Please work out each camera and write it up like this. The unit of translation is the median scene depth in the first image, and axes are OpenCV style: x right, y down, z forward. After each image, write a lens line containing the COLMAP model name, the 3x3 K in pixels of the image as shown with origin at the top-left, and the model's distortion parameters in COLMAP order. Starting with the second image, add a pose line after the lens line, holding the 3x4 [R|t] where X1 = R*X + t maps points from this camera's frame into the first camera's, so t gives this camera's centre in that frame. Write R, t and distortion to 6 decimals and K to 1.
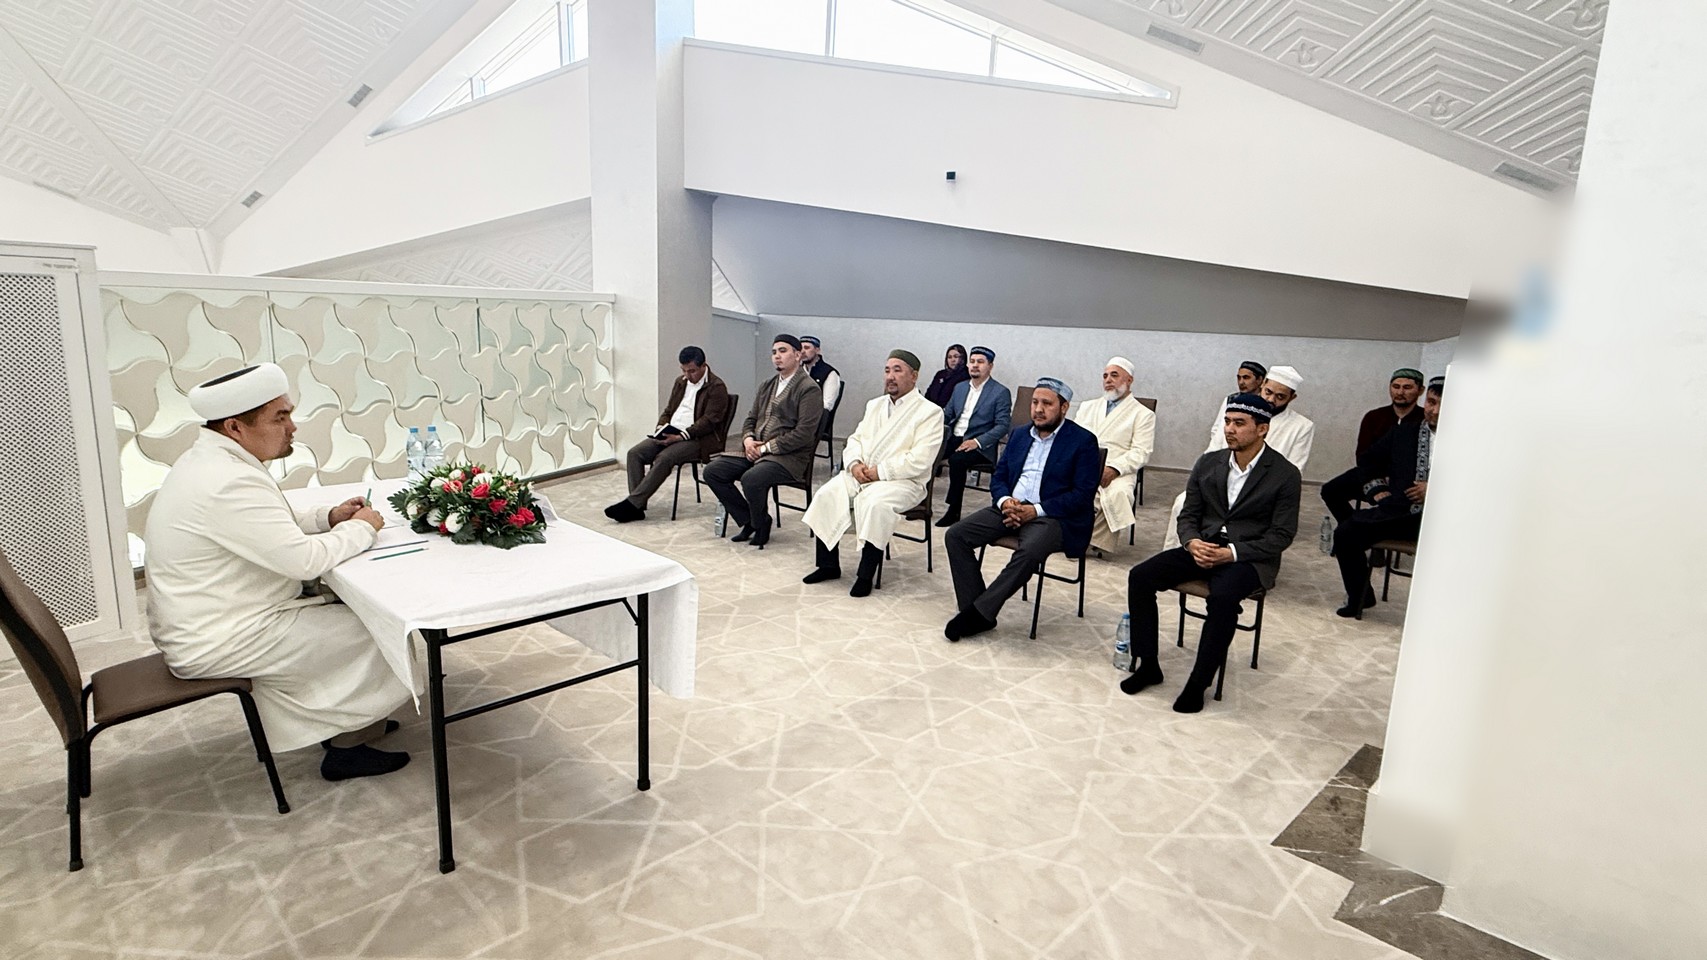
lens RADIAL K [[871.0, 0, 853.4], [0, 871.0, 477.2], [0, 0, 1]] dist [-0.018804, 0.002598]
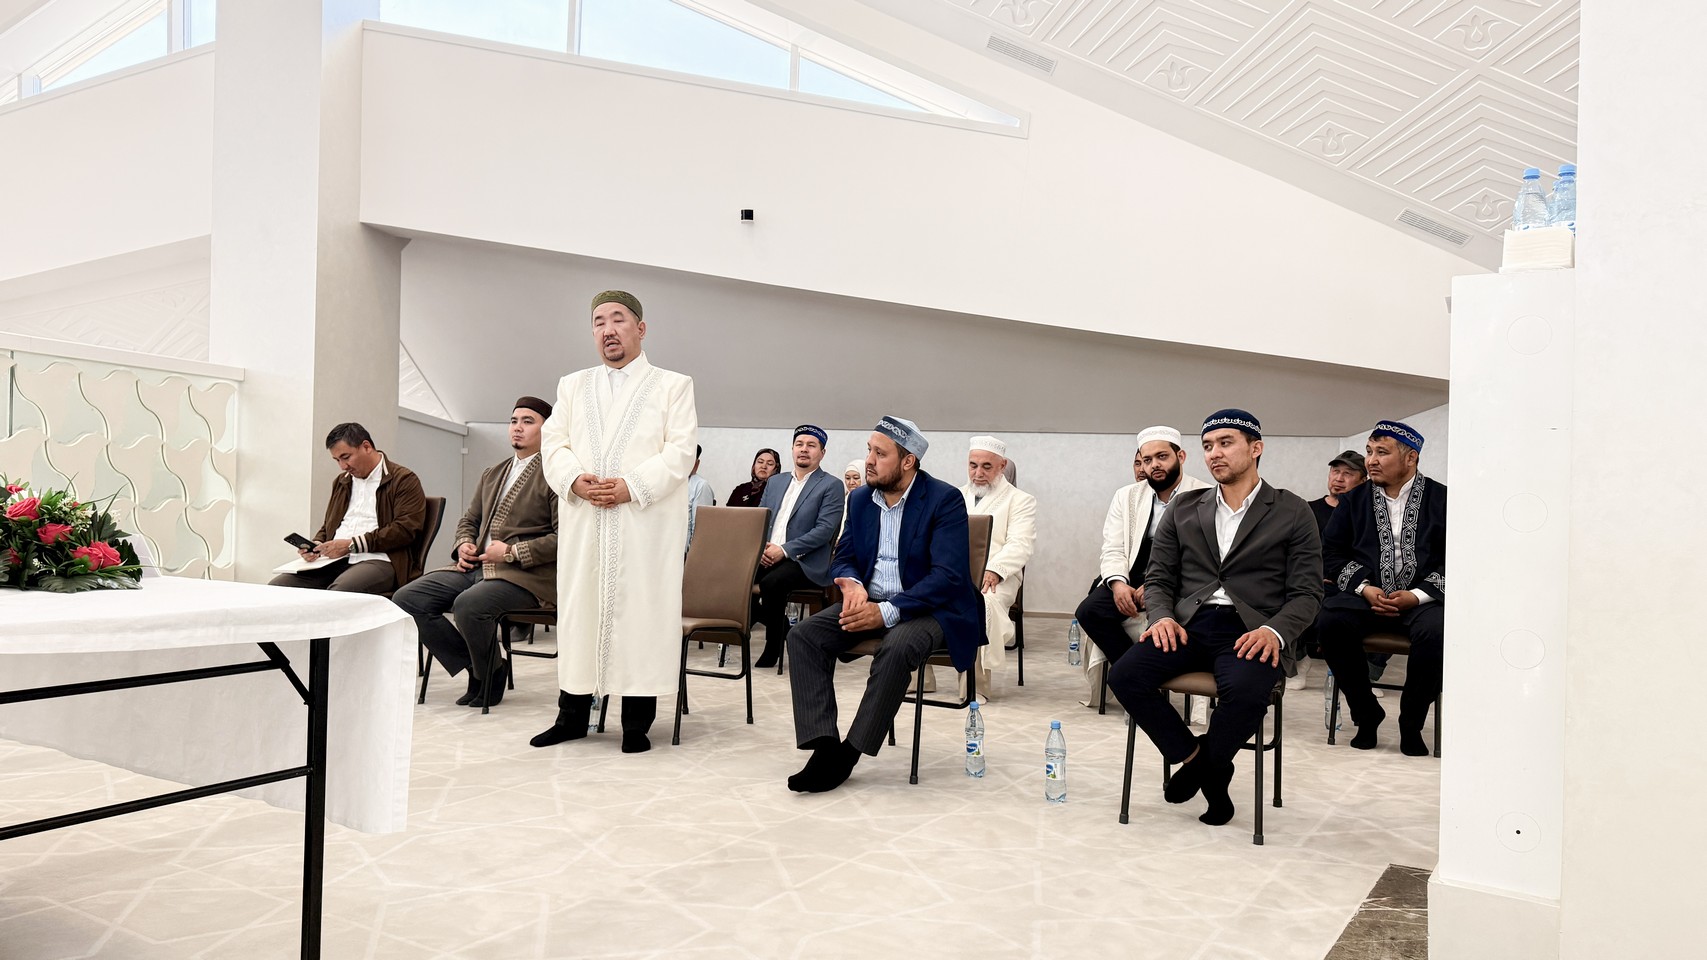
lens RADIAL K [[1202.9, 0, 863.9], [0, 1202.9, 482.6], [0, 0, 1]] dist [0.019840, -0.034384]
pose [[0.974656, -0.013835, 0.223280, -0.038482], [0.055808, 0.981567, -0.182789, 0.123634], [-0.216636, 0.190618, 0.957462, 0.063725]]
